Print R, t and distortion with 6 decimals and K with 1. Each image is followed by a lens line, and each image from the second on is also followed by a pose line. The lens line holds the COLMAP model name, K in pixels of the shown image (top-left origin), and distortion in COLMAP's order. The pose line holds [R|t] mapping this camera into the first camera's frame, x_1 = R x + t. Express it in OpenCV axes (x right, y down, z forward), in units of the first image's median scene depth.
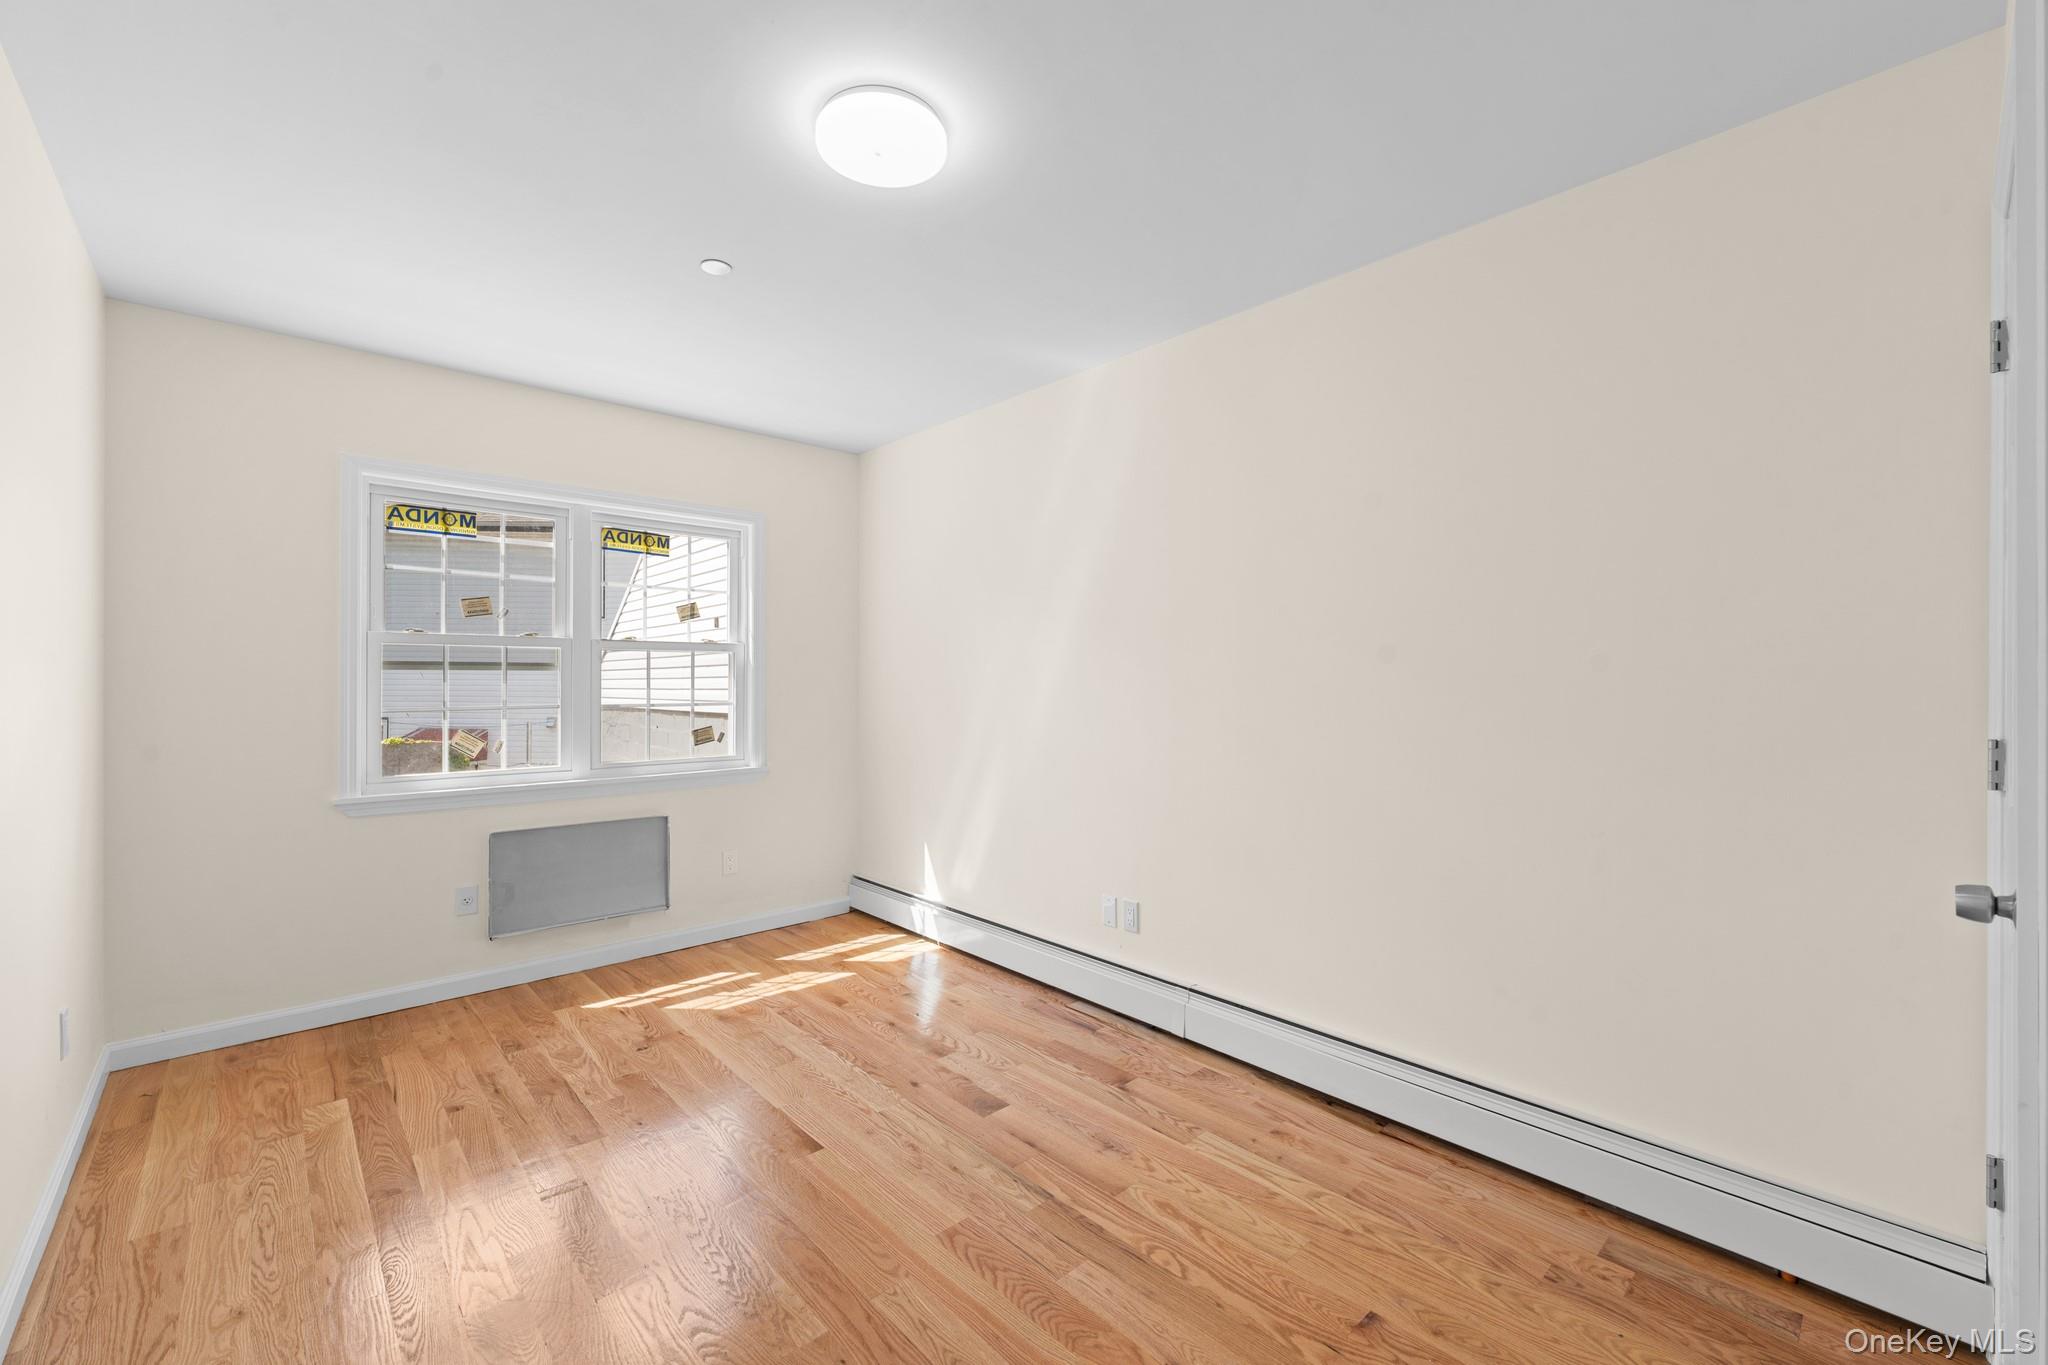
lens RADIAL K [[848.0, 0, 1024.0], [0, 848.0, 682.5], [0, 0, 1]] dist [0.000884, 0.000062]
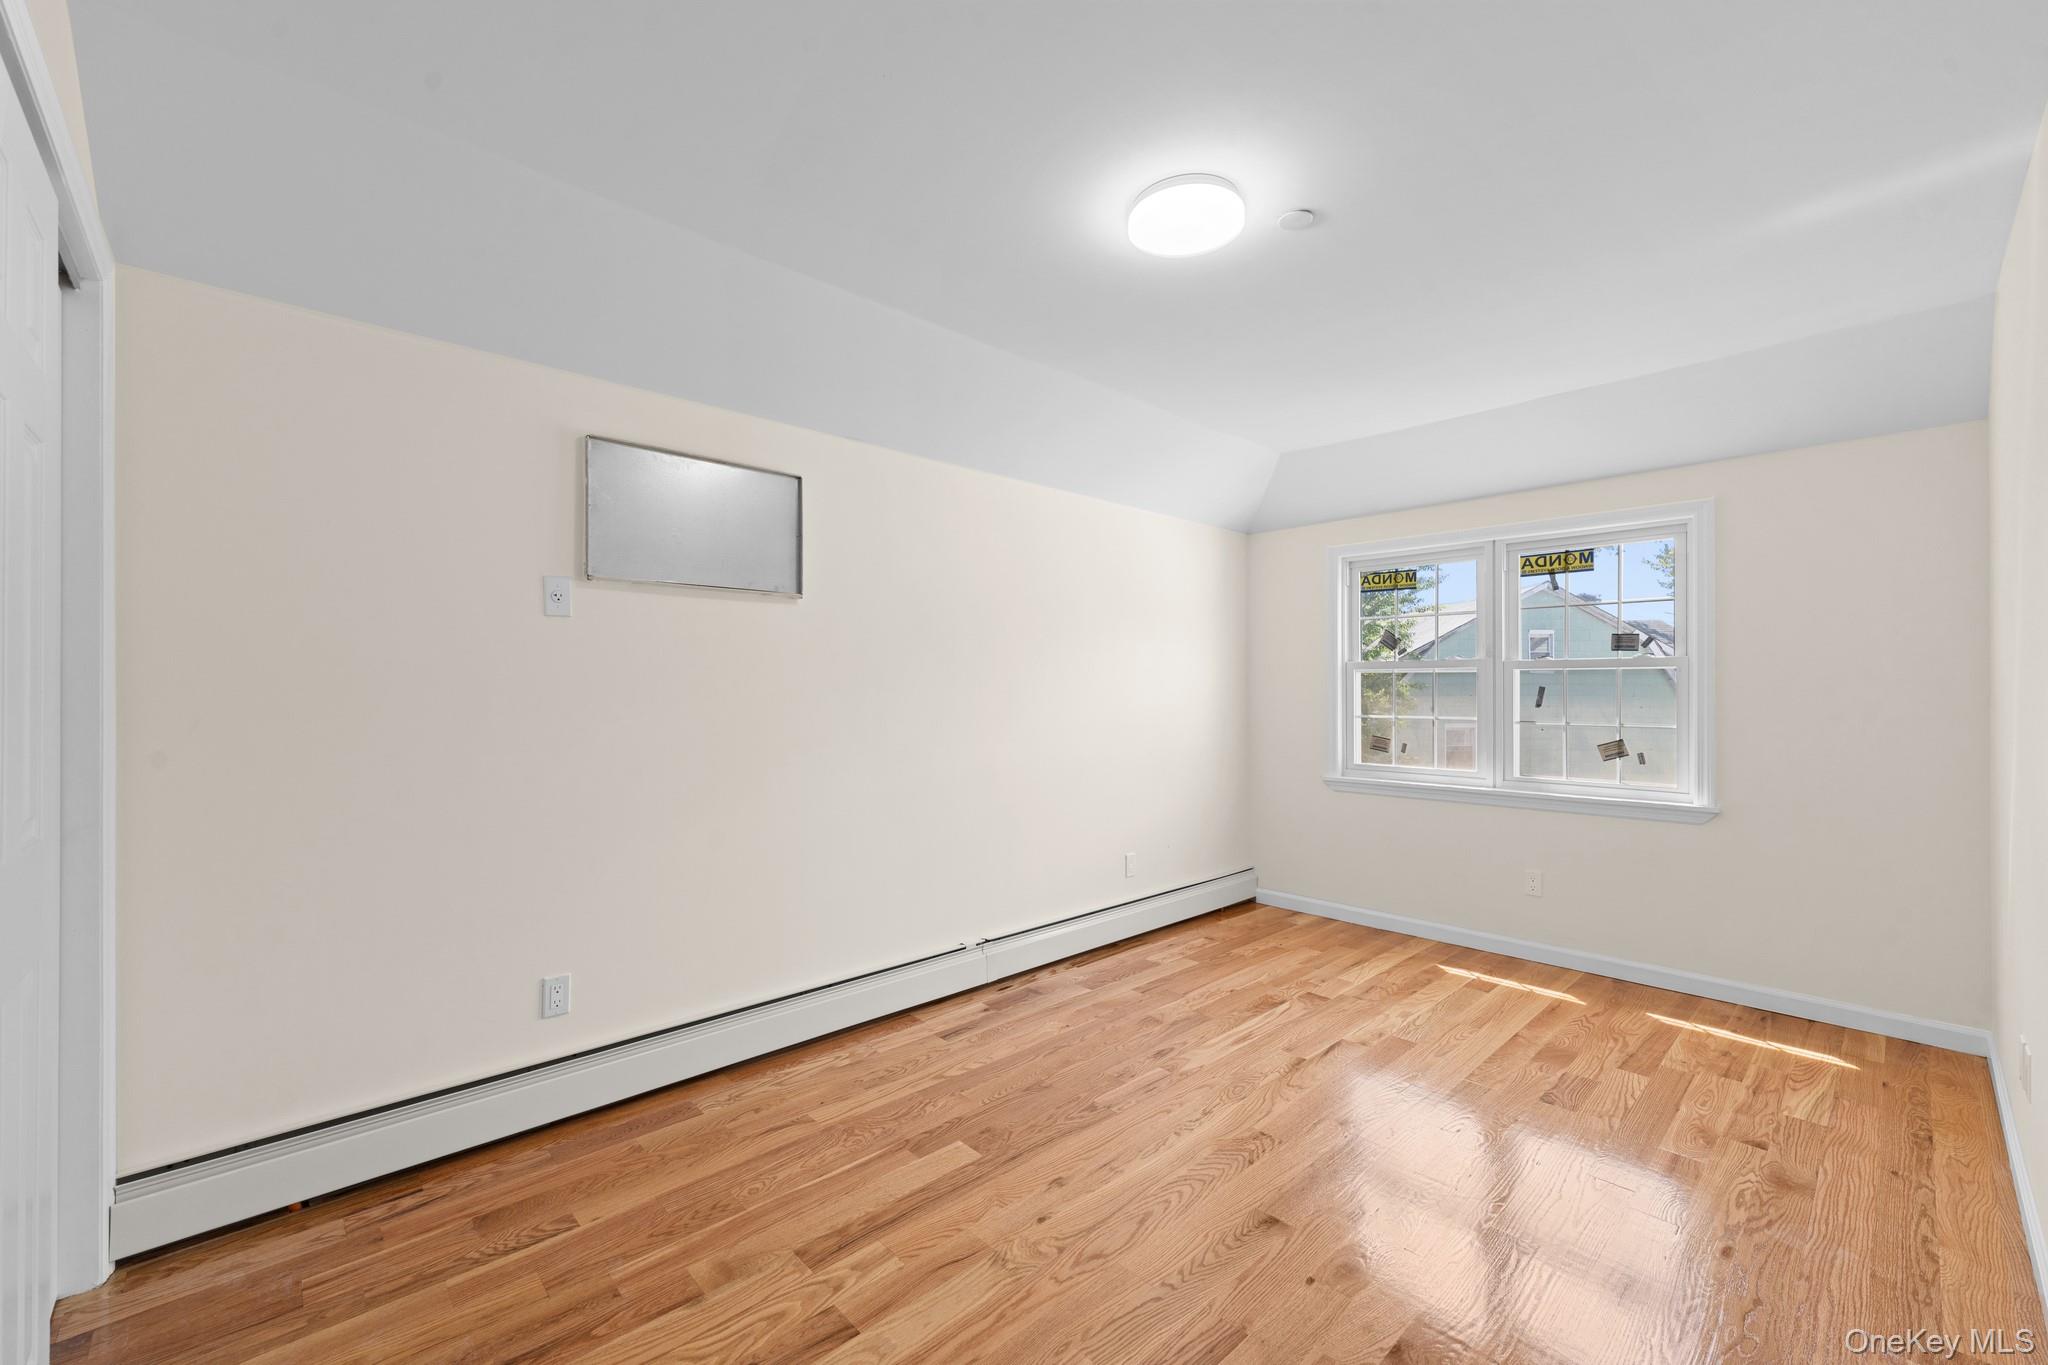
lens RADIAL K [[826.5, 0, 1091.7], [0, 826.5, 701.6], [0, 0, 1]] dist [-0.001021, -0.000057]
pose [[0.059308, -0.006786, -0.998217, 0.489892], [-0.004649, 0.999964, -0.007074, 0.011464], [0.998229, 0.005060, 0.059275, 0.370454]]
